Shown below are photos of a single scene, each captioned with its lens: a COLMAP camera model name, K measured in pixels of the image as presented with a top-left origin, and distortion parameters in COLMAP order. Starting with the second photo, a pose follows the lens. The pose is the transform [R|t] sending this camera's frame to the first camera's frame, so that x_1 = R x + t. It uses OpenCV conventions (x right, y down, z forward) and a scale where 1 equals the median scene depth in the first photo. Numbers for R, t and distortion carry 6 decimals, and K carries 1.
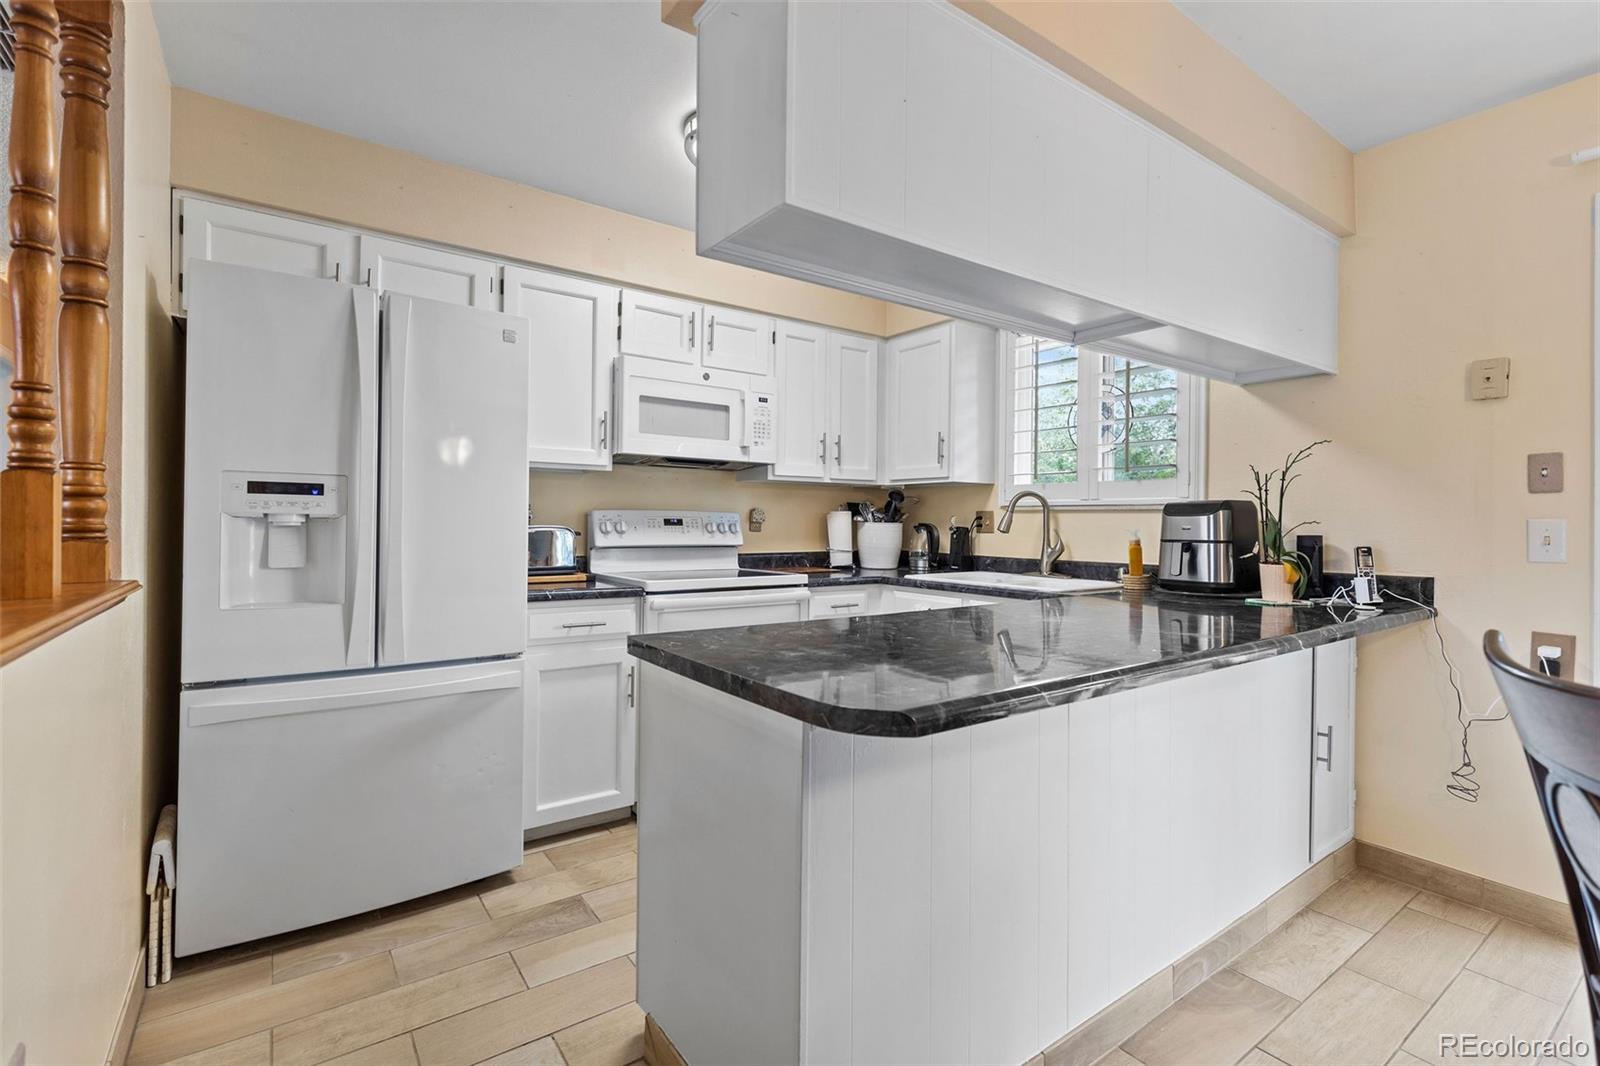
lens RADIAL K [[716.8, 0, 801.8], [0, 716.8, 527.1], [0, 0, 1]] dist [0.008745, -0.001708]
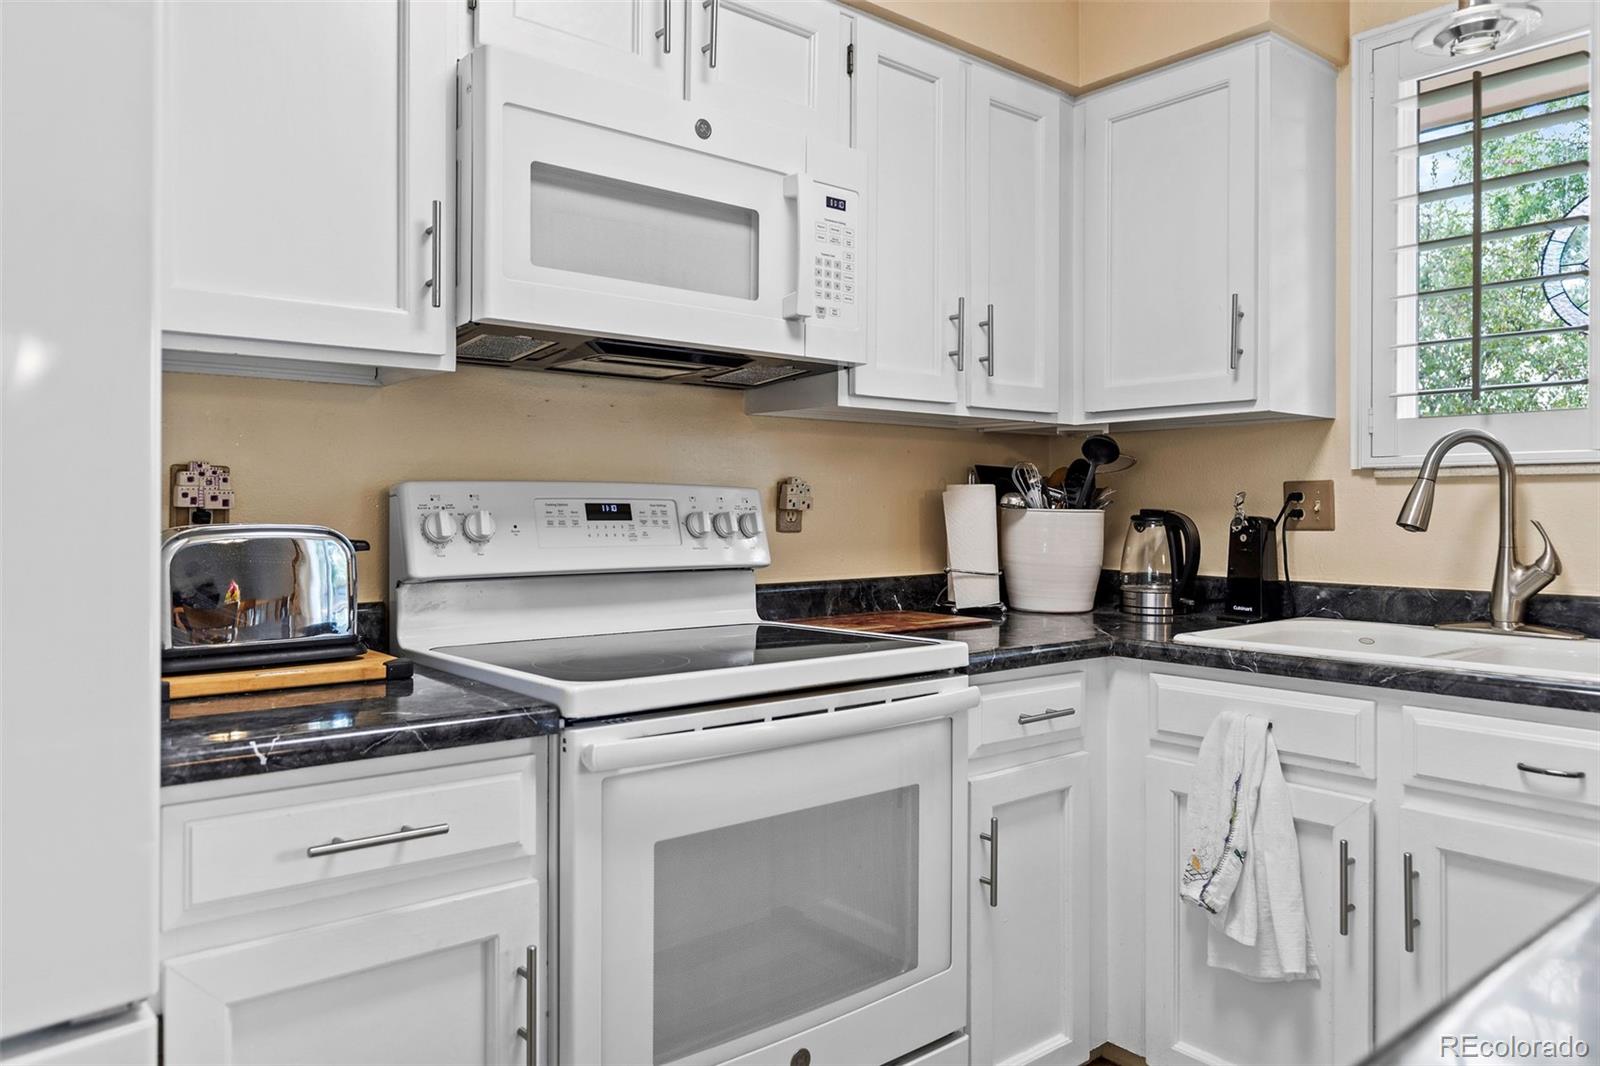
lens RADIAL K [[1085.4, 0, 800.9], [0, 1085.4, 522.4], [0, 0, 1]] dist [-0.004434, -0.002856]
pose [[0.997659, -0.009021, 0.067785, -0.120124], [0.008748, 0.999952, 0.004314, -0.002773], [-0.067820, -0.003711, 0.997691, 0.412550]]
